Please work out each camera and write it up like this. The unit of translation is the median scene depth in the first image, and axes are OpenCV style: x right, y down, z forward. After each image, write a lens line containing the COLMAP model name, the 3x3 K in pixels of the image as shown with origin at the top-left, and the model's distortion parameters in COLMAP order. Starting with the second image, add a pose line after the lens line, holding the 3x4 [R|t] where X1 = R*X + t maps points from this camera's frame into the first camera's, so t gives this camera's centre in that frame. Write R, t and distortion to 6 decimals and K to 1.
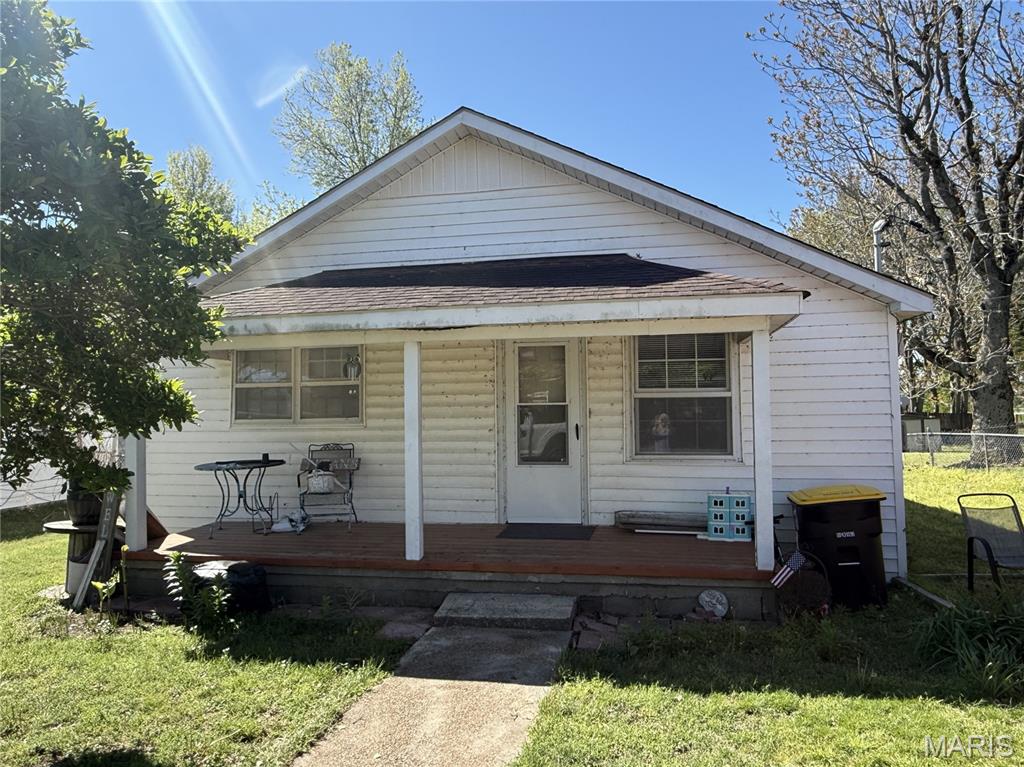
lens RADIAL K [[702.0, 0, 511.8], [0, 702.0, 381.0], [0, 0, 1]] dist [0.001320, -0.000375]
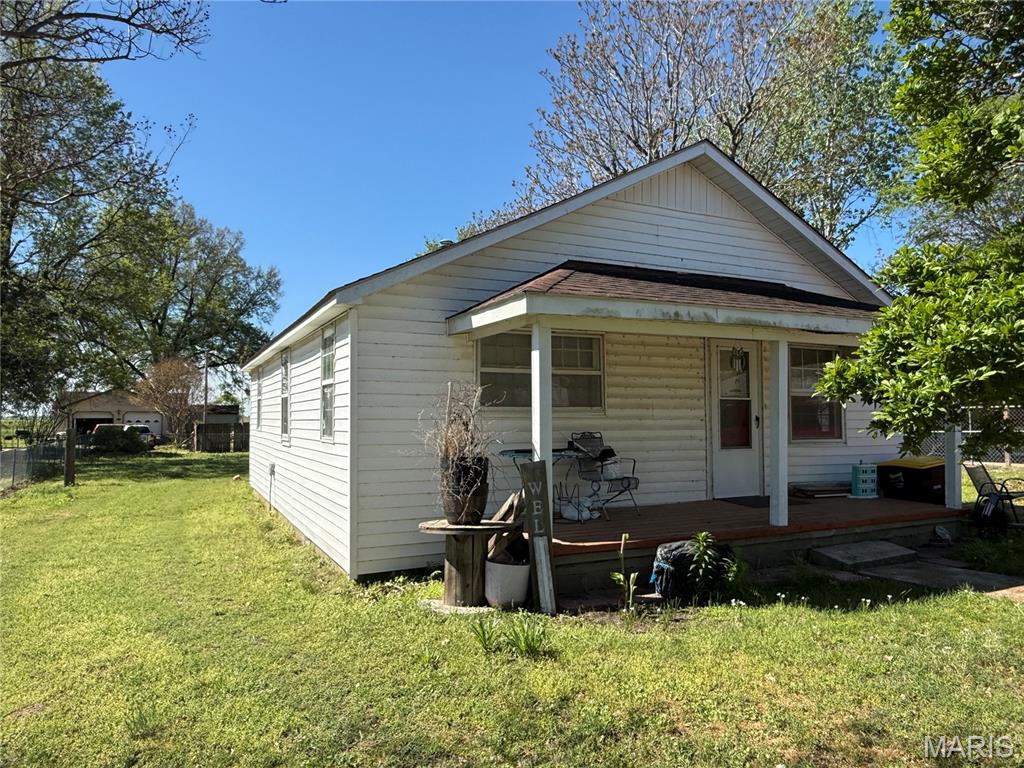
lens RADIAL K [[688.7, 0, 511.3], [0, 688.7, 387.6], [0, 0, 1]] dist [0.004632, 0.001520]
pose [[0.798867, 0.039218, 0.600228, -0.963823], [-0.035537, 0.999206, -0.017989, 0.048006], [-0.600457, -0.006960, 0.799627, 0.277133]]
